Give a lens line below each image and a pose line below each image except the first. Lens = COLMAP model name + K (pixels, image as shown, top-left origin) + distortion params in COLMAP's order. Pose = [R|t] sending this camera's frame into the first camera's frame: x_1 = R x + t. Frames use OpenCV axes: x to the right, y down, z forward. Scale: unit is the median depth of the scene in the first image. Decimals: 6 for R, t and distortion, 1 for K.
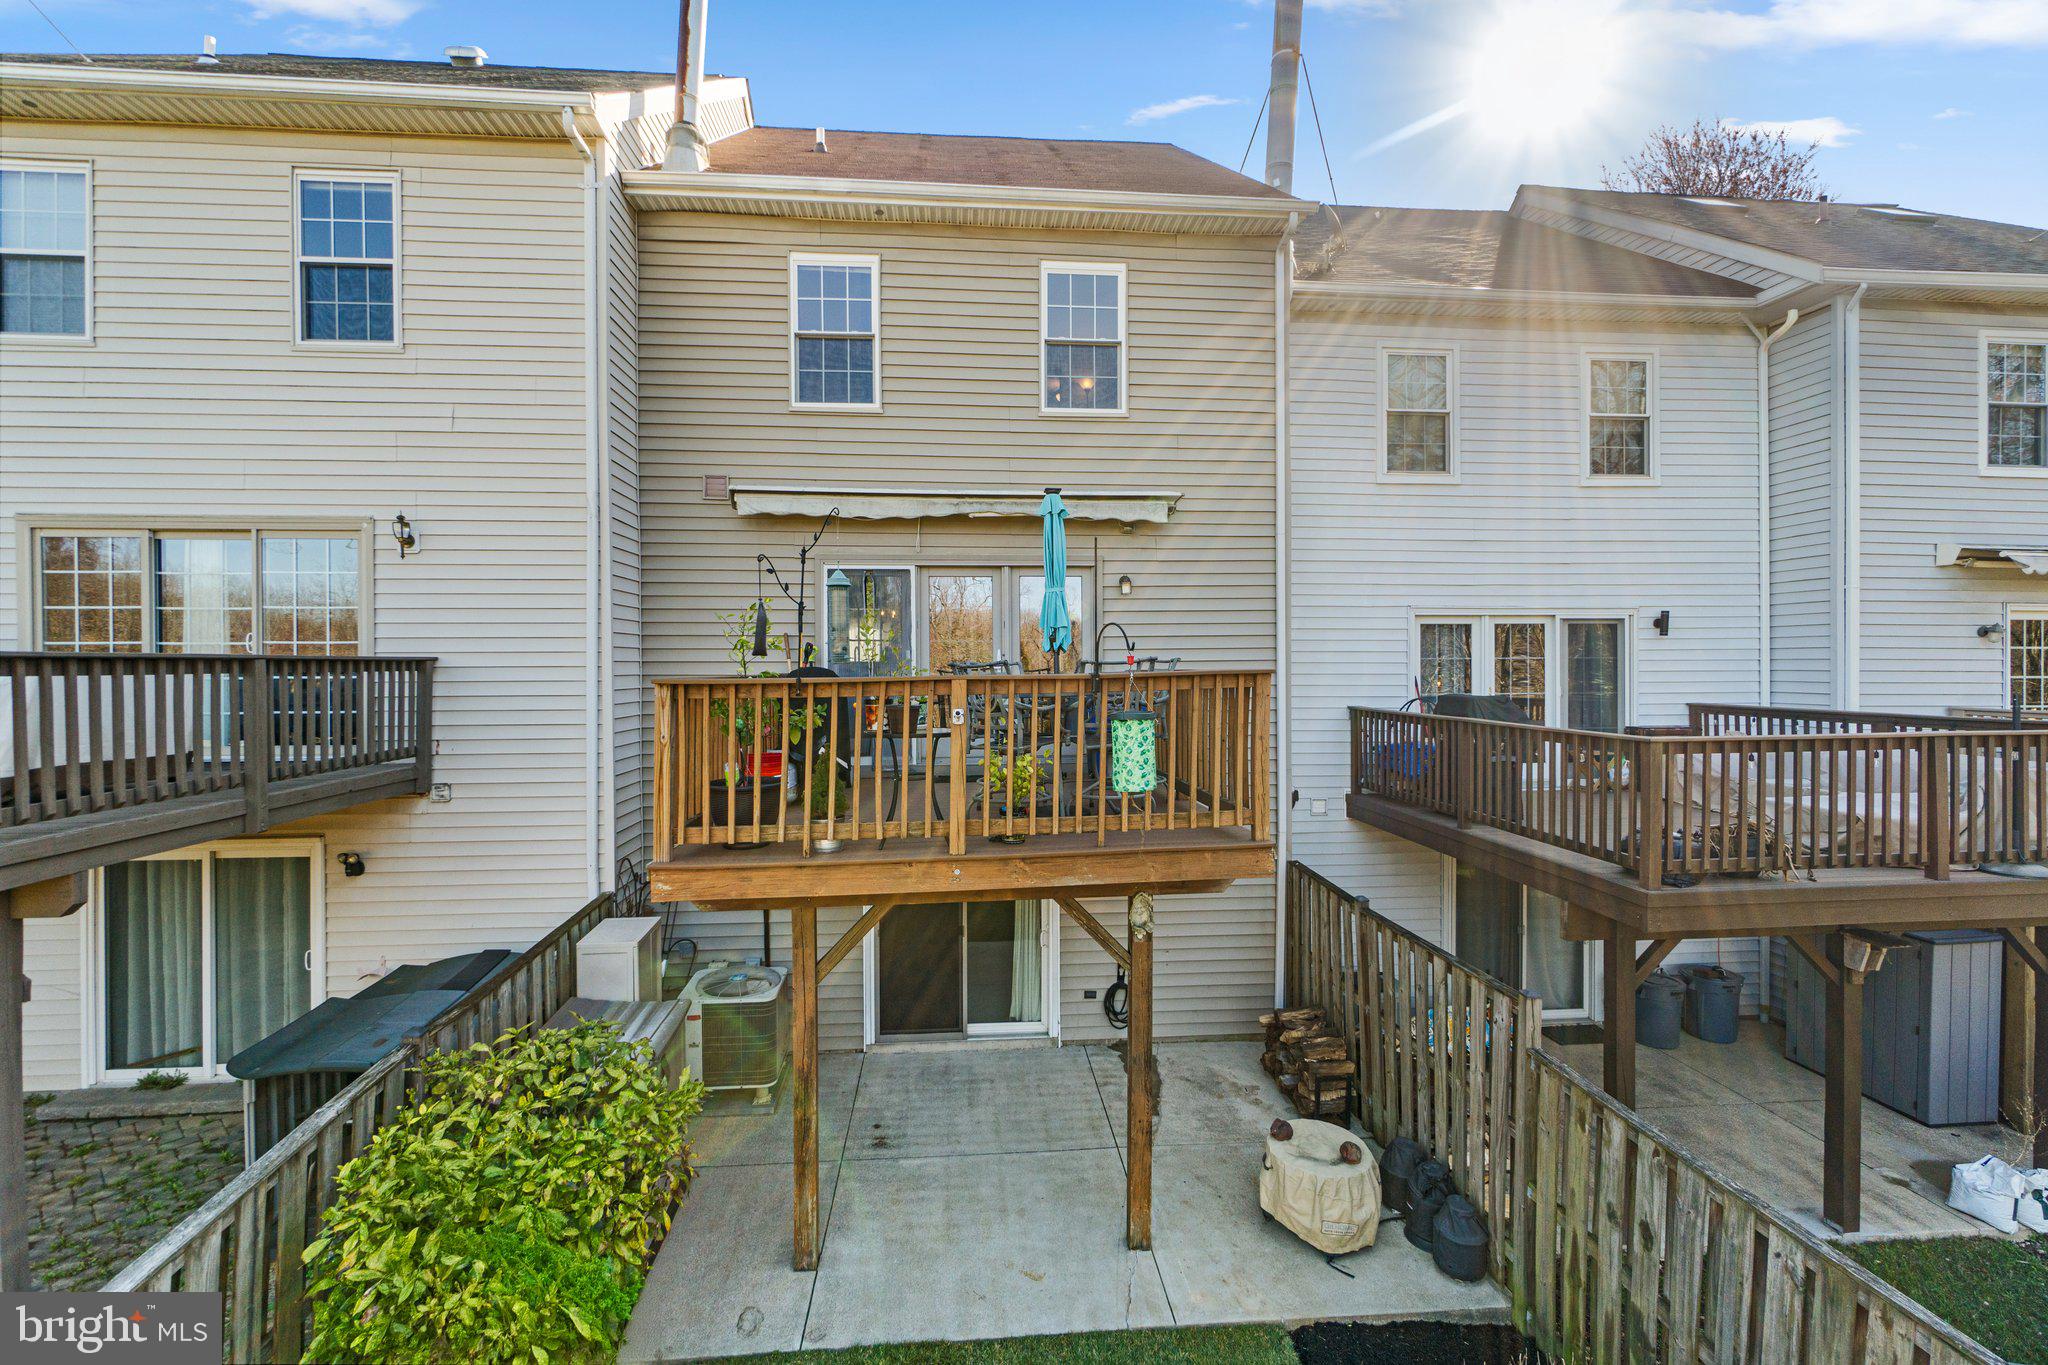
lens RADIAL K [[888.4, 0, 1005.9], [0, 888.4, 675.6], [0, 0, 1]] dist [-0.004113, 0.001627]
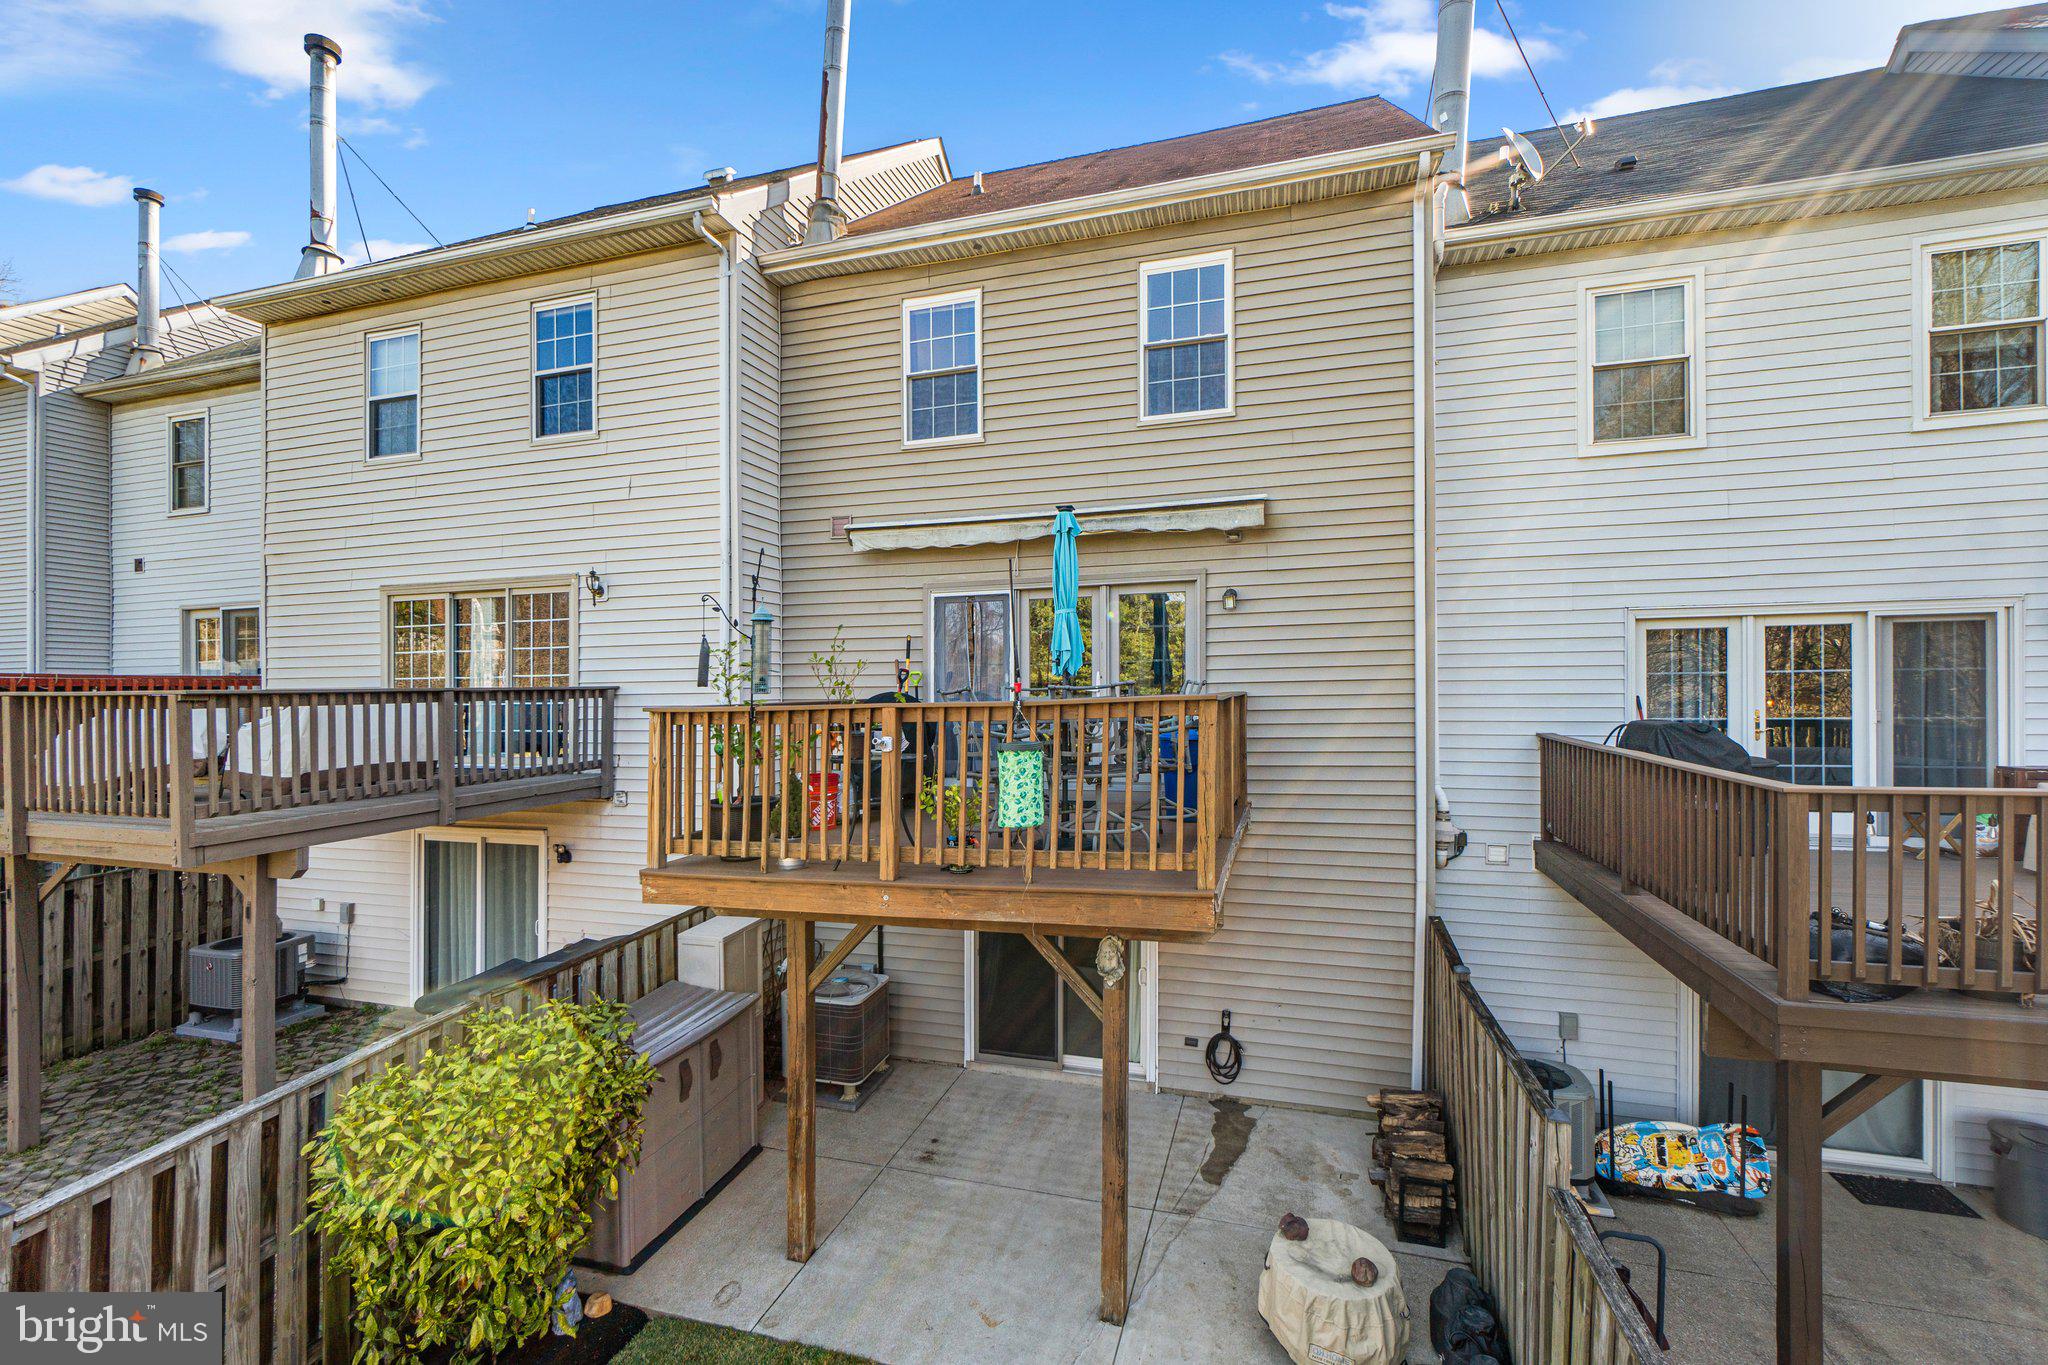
lens RADIAL K [[888.4, 0, 1011.8], [0, 888.4, 687.4], [0, 0, 1]] dist [-0.004113, 0.001627]
pose [[0.927781, -0.009151, -0.373012, 0.305168], [0.006822, 0.999948, -0.007564, -0.006390], [0.373062, 0.004473, 0.927796, 0.076107]]
